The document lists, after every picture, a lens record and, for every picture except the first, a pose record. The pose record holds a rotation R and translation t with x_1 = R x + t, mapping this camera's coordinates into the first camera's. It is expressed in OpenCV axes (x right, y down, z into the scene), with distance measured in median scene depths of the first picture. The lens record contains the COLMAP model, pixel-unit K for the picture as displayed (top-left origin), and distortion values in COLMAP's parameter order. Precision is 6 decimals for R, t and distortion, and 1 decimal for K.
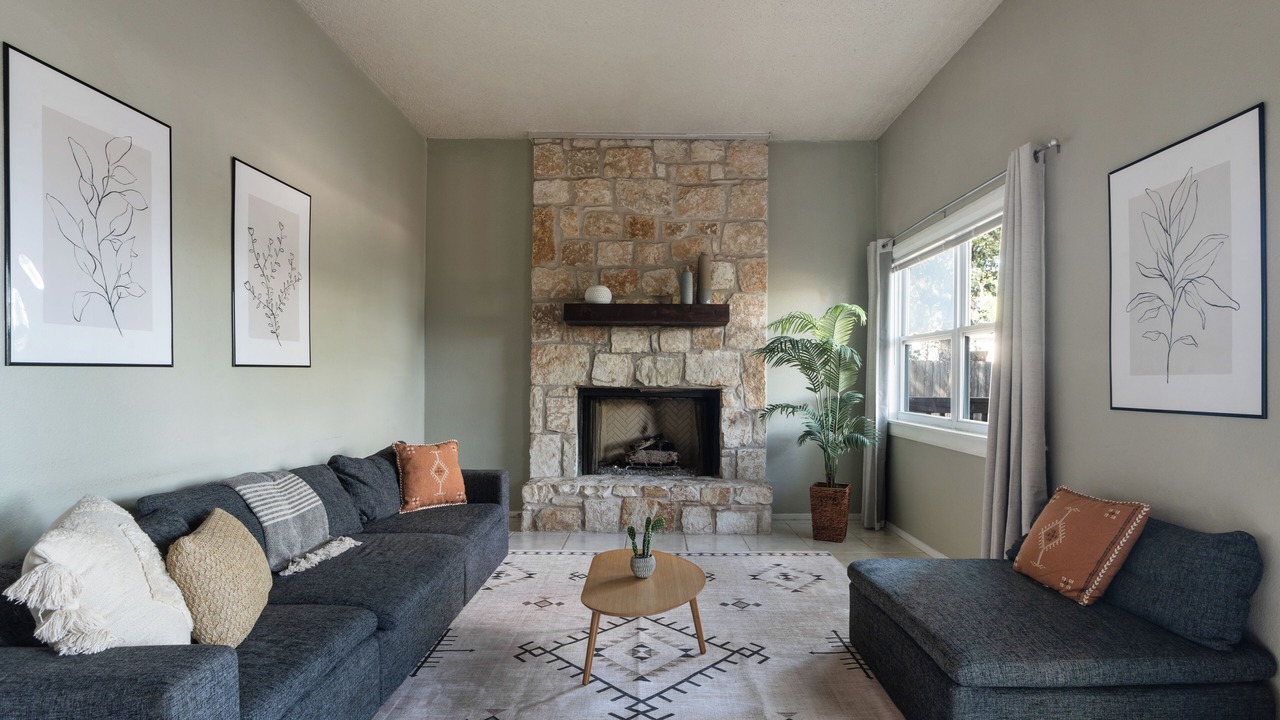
lens RADIAL K [[631.3, 0, 642.0], [0, 631.3, 391.2], [0, 0, 1]] dist [-0.021651, 0.010801]
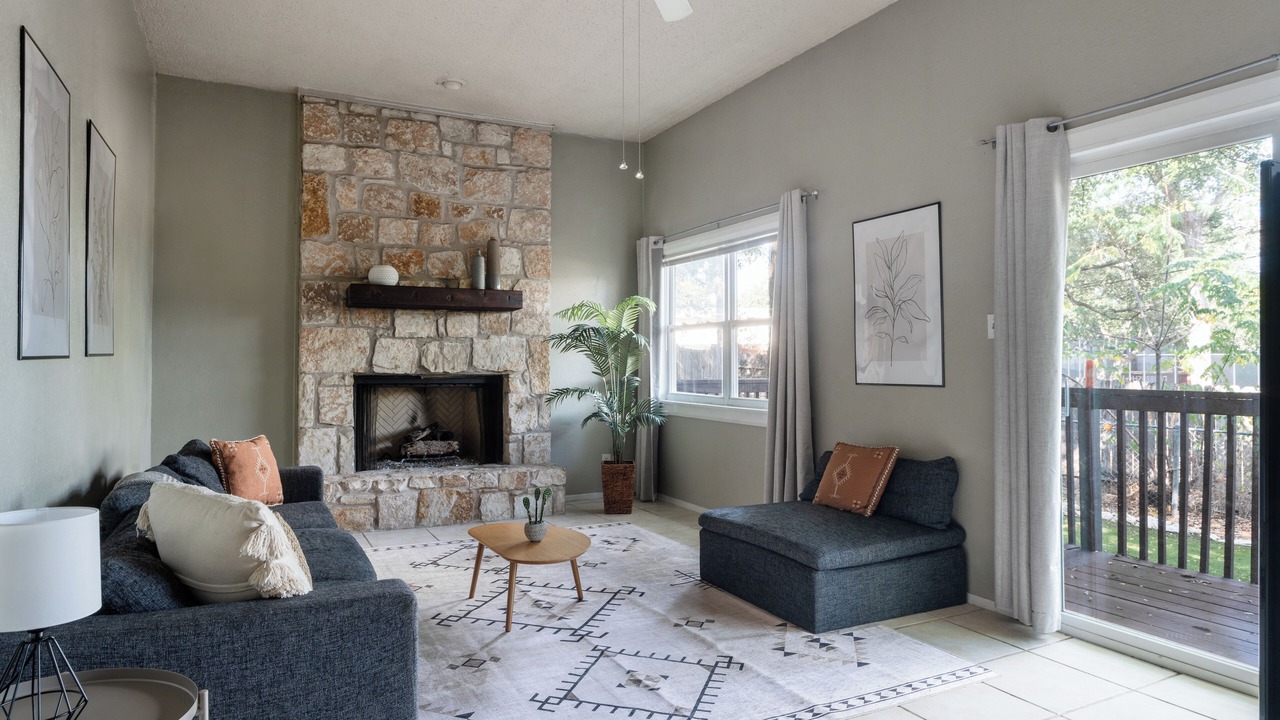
lens RADIAL K [[757.9, 0, 637.4], [0, 757.9, 367.6], [0, 0, 1]] dist [0.002680, 0.001004]
pose [[0.891032, -0.010018, 0.453830, -0.240290], [0.014952, 0.999862, -0.007284, -0.002690], [-0.453695, 0.013276, 0.891058, -0.161949]]
